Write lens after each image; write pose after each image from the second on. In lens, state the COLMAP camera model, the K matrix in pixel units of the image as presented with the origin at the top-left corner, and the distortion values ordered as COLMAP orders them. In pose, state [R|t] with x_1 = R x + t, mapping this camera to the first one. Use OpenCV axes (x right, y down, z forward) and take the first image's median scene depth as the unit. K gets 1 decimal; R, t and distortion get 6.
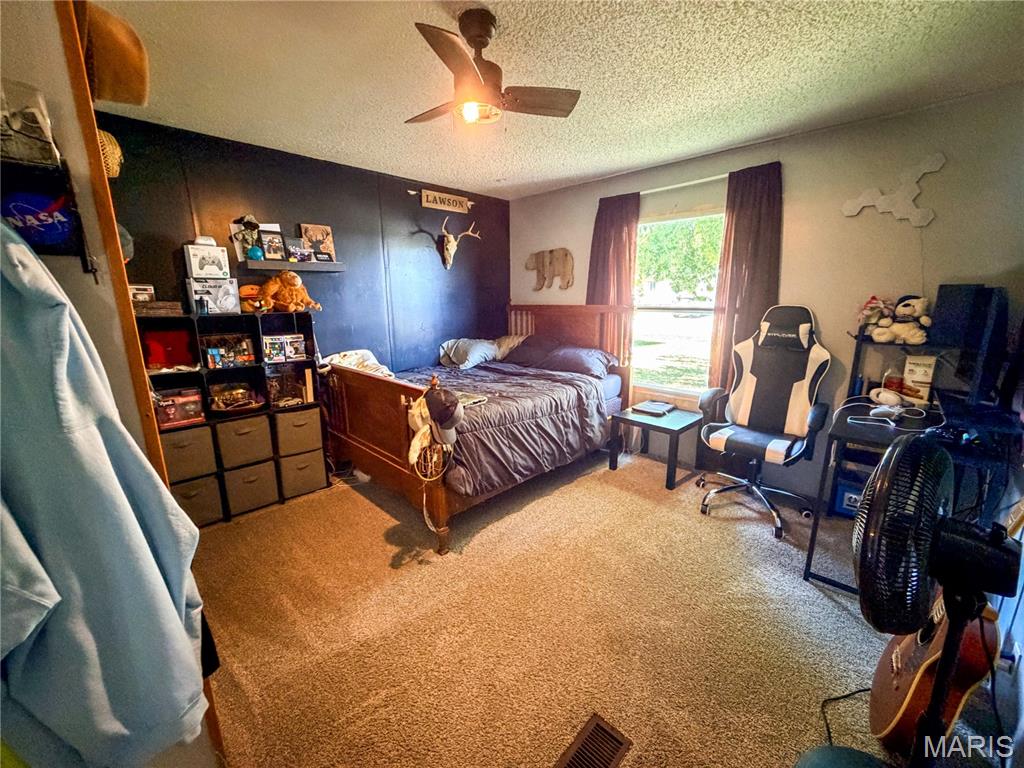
lens RADIAL K [[426.2, 0, 512.0], [0, 426.2, 384.0], [0, 0, 1]] dist [-0.001185, -0.000253]
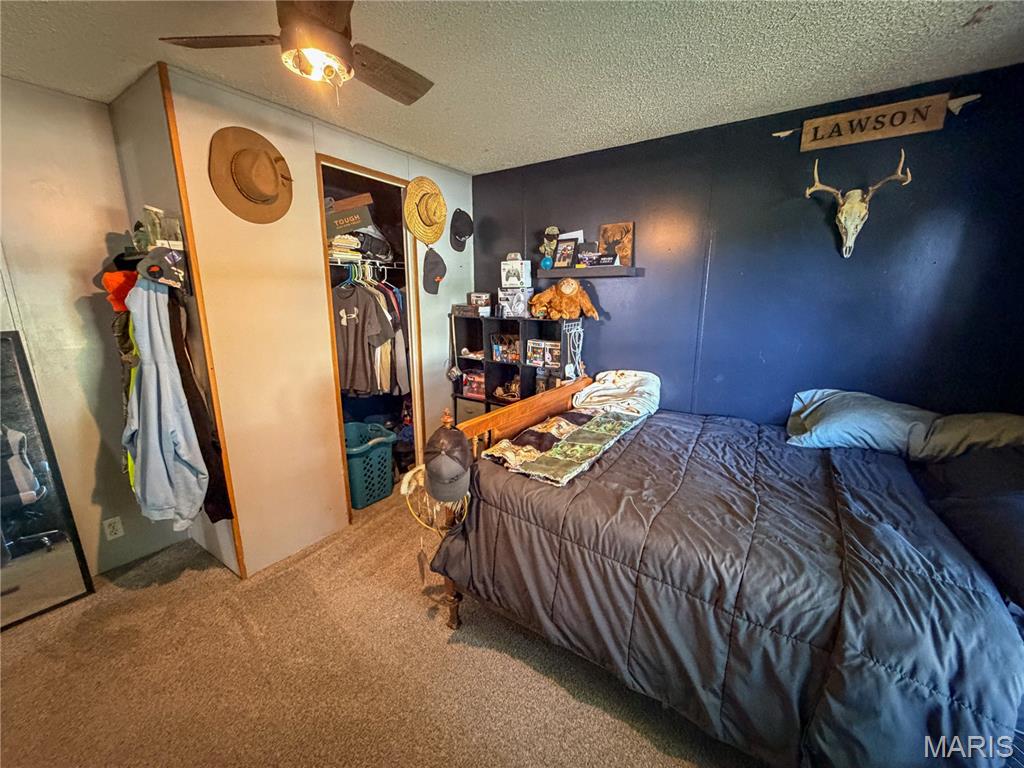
lens RADIAL K [[426.2, 0, 512.0], [0, 426.2, 384.0], [0, 0, 1]] dist [-0.001185, -0.000253]
pose [[0.137529, 0.219125, -0.965956, 0.464929], [-0.199051, 0.961441, 0.189761, -0.192416], [0.970291, 0.166177, 0.175843, 0.746386]]
